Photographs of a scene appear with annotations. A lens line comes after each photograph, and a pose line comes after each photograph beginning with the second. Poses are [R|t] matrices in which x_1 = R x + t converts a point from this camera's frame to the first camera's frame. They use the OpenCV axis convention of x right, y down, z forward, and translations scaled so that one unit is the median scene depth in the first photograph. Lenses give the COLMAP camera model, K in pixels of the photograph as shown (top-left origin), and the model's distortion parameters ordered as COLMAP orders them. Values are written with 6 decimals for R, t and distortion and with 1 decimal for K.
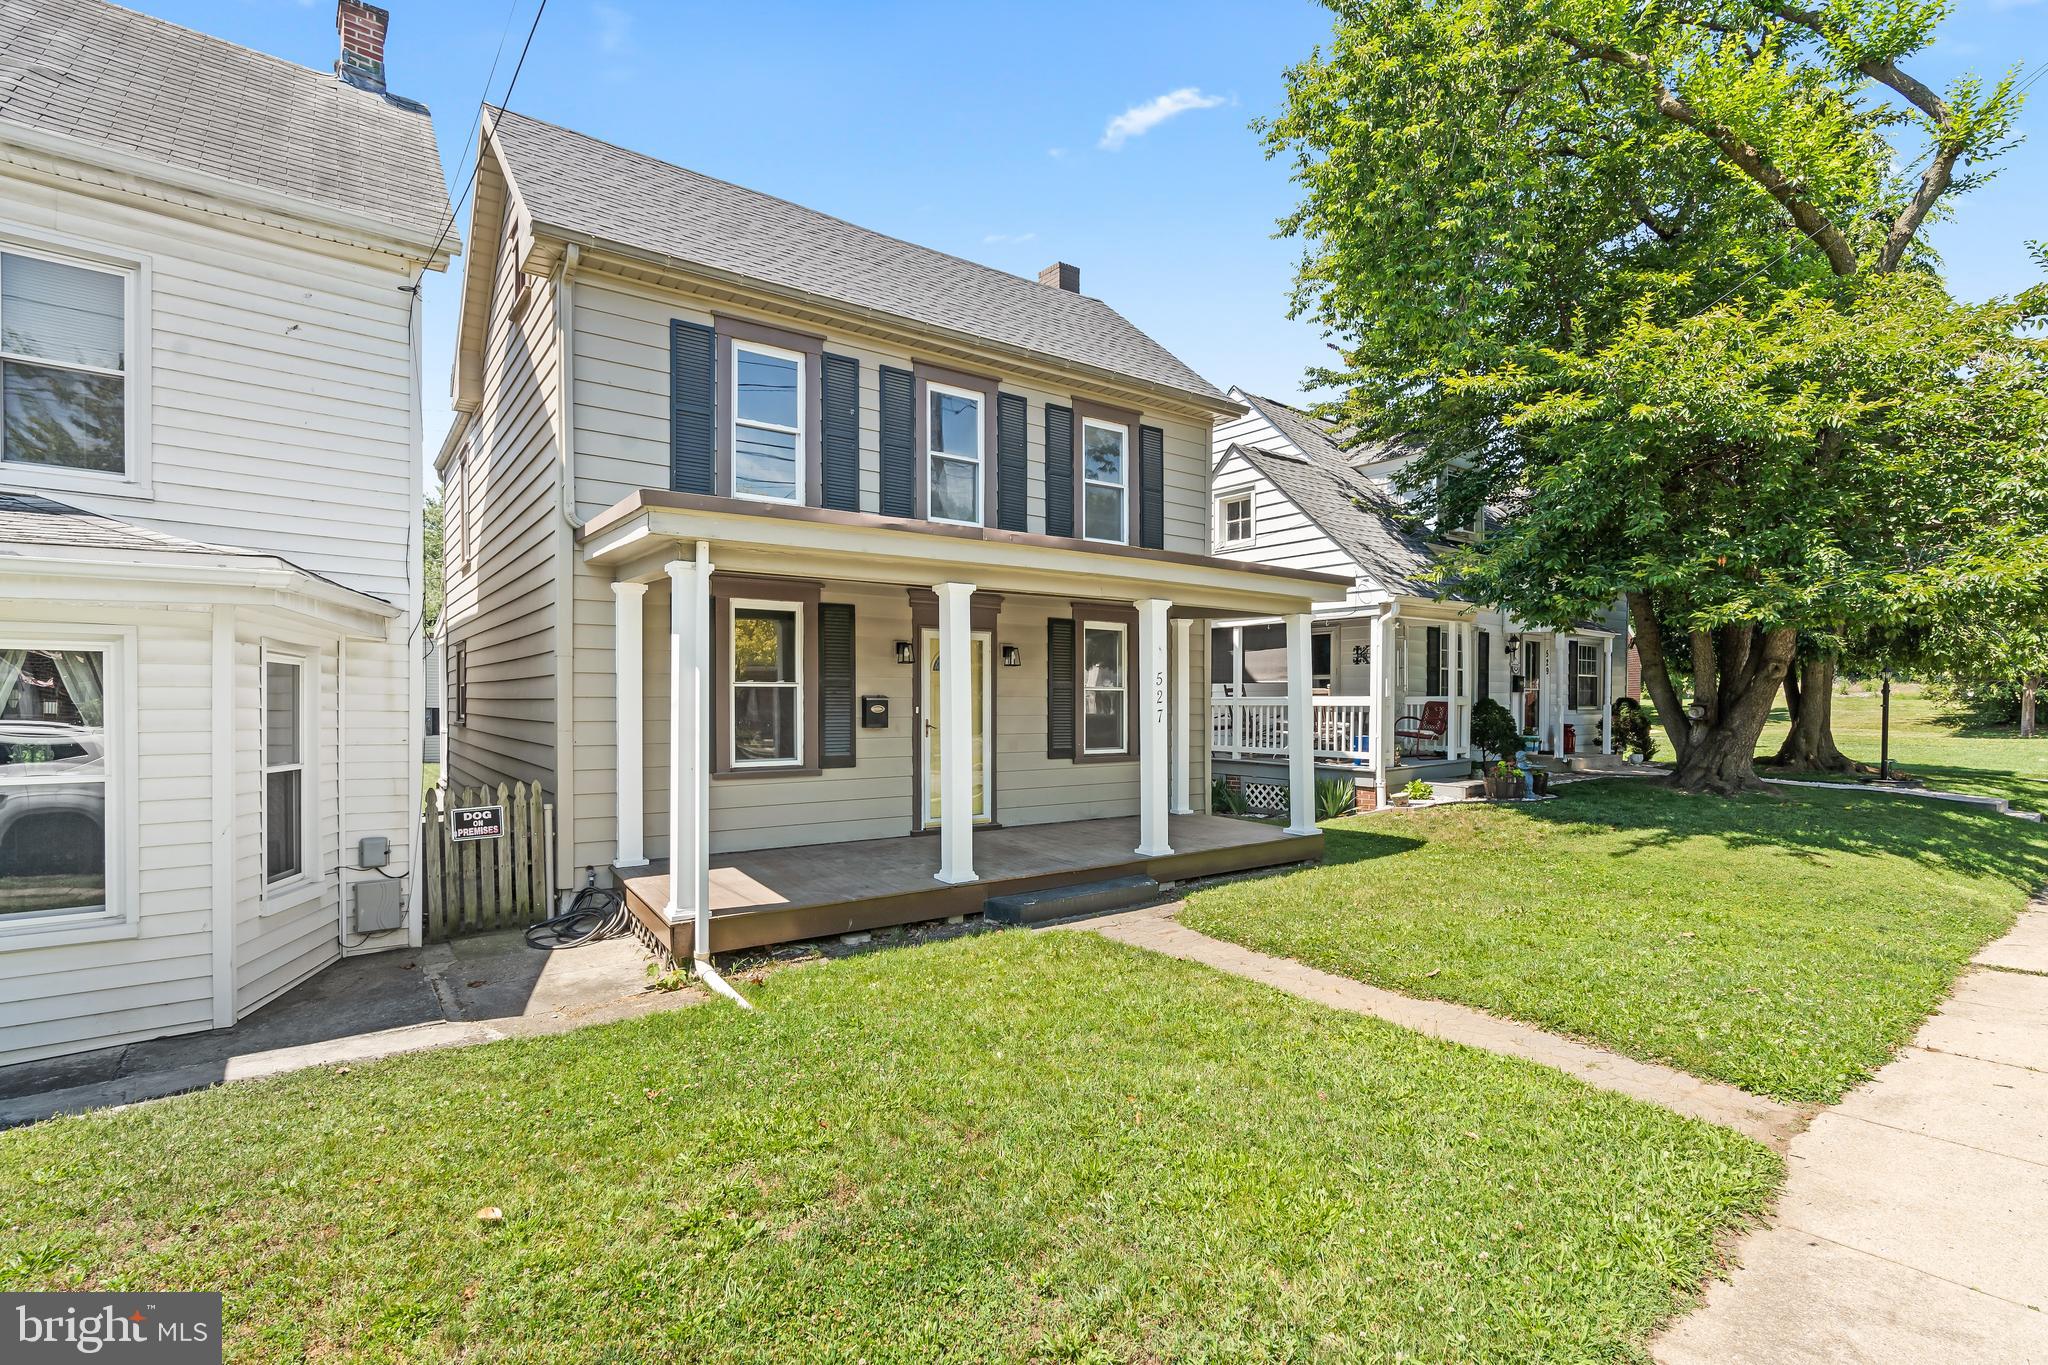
lens RADIAL K [[935.5, 0, 1024.0], [0, 935.5, 682.5], [0, 0, 1]] dist [0.001704, -0.000227]
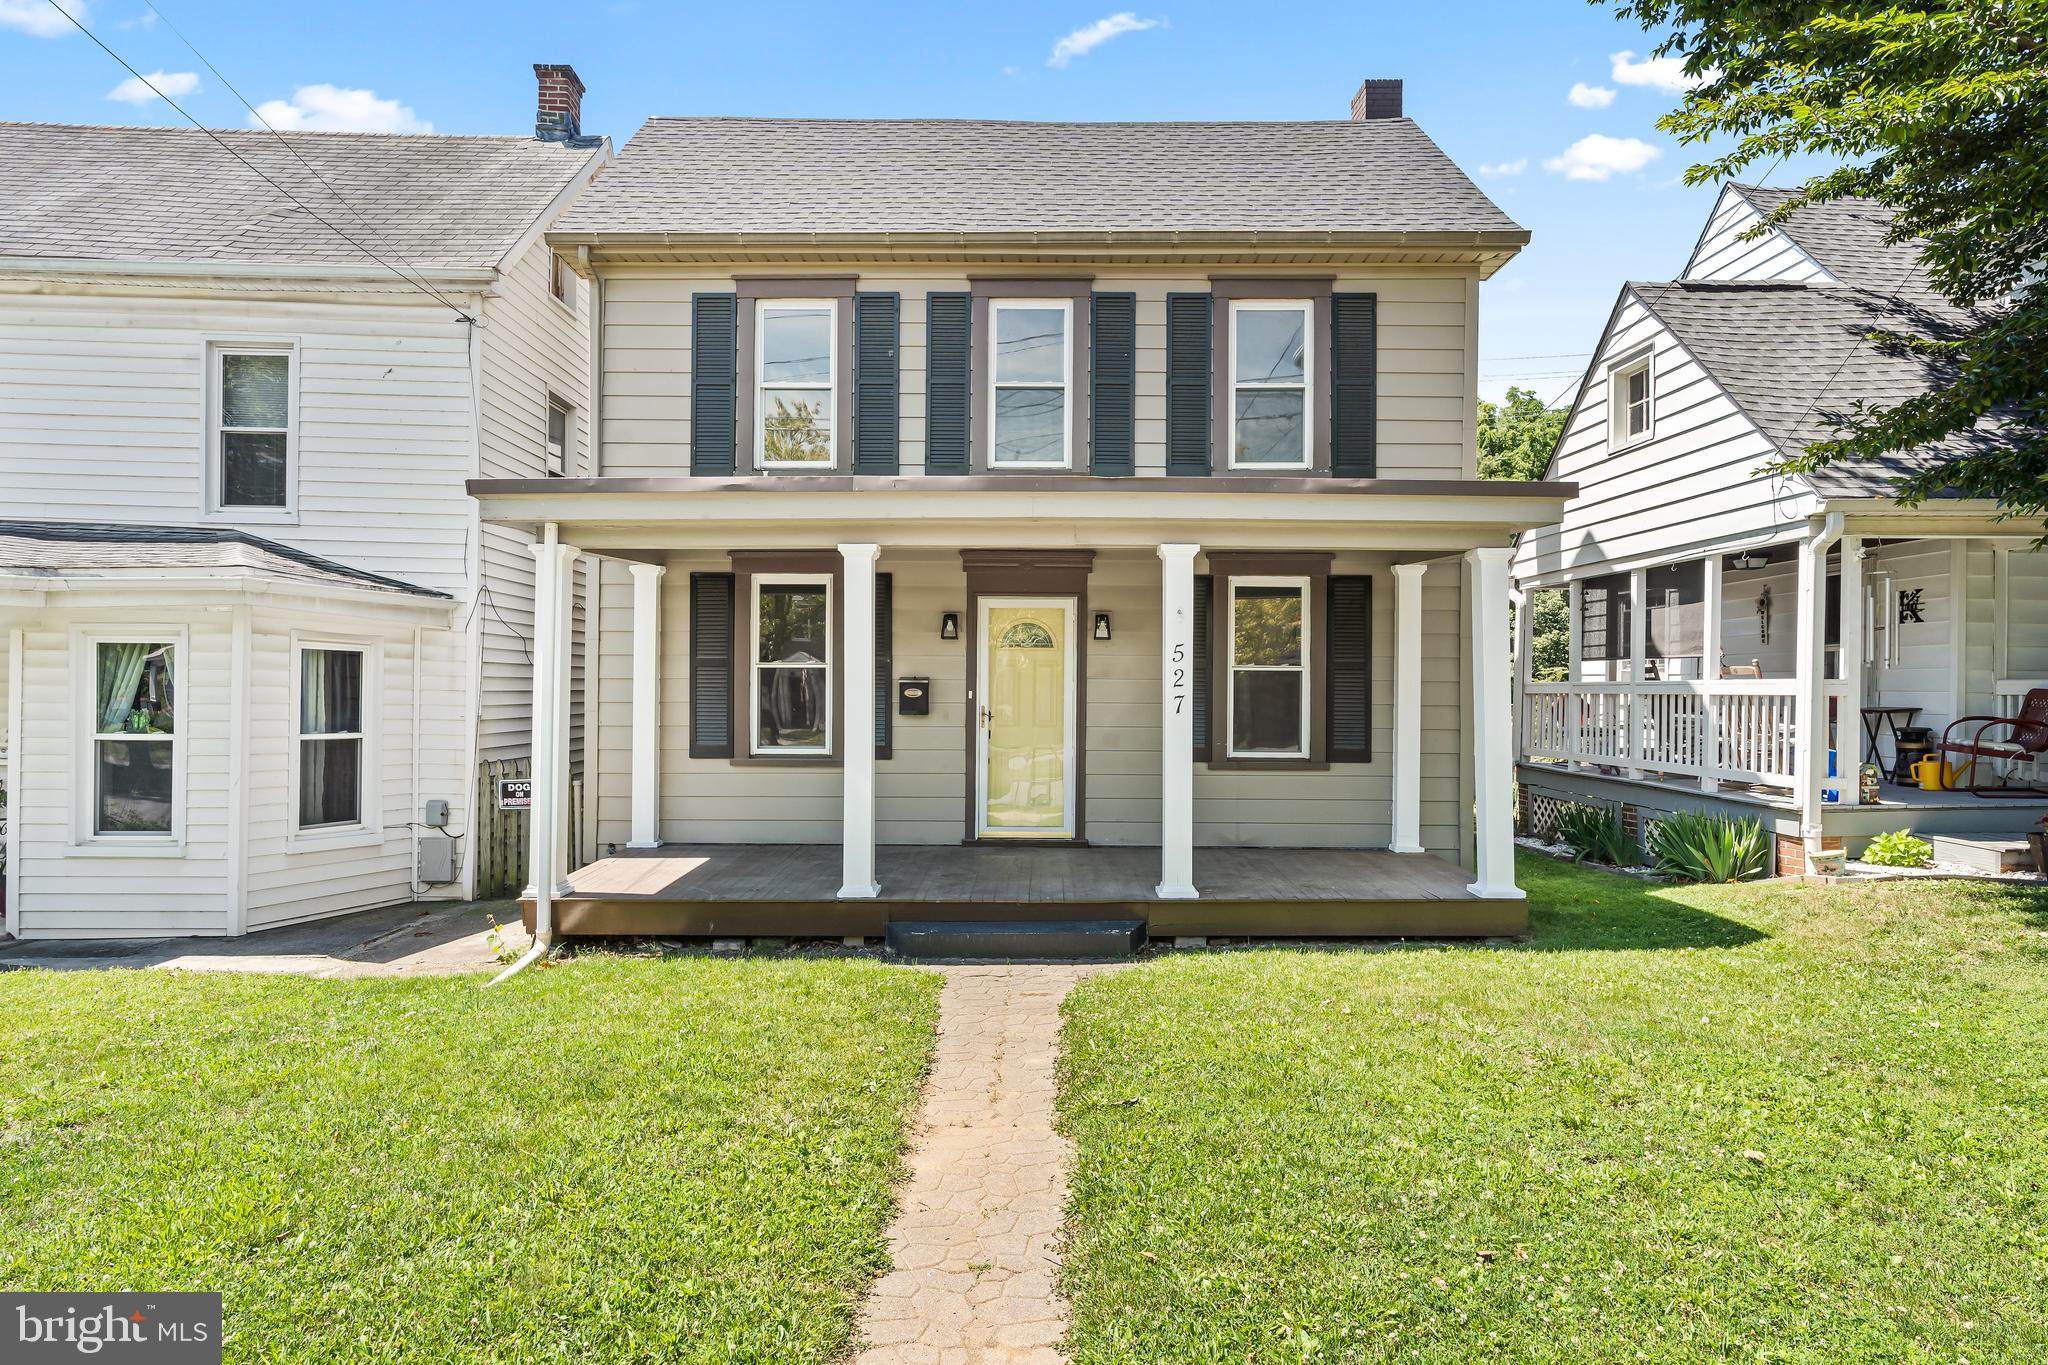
lens RADIAL K [[999.7, 0, 1025.5], [0, 999.7, 658.8], [0, 0, 1]] dist [-0.010541, -0.000273]
pose [[0.819055, -0.011945, -0.573591, 0.442671], [0.007435, 0.999920, -0.010206, 0.006872], [0.573667, 0.004094, 0.819078, 0.302446]]
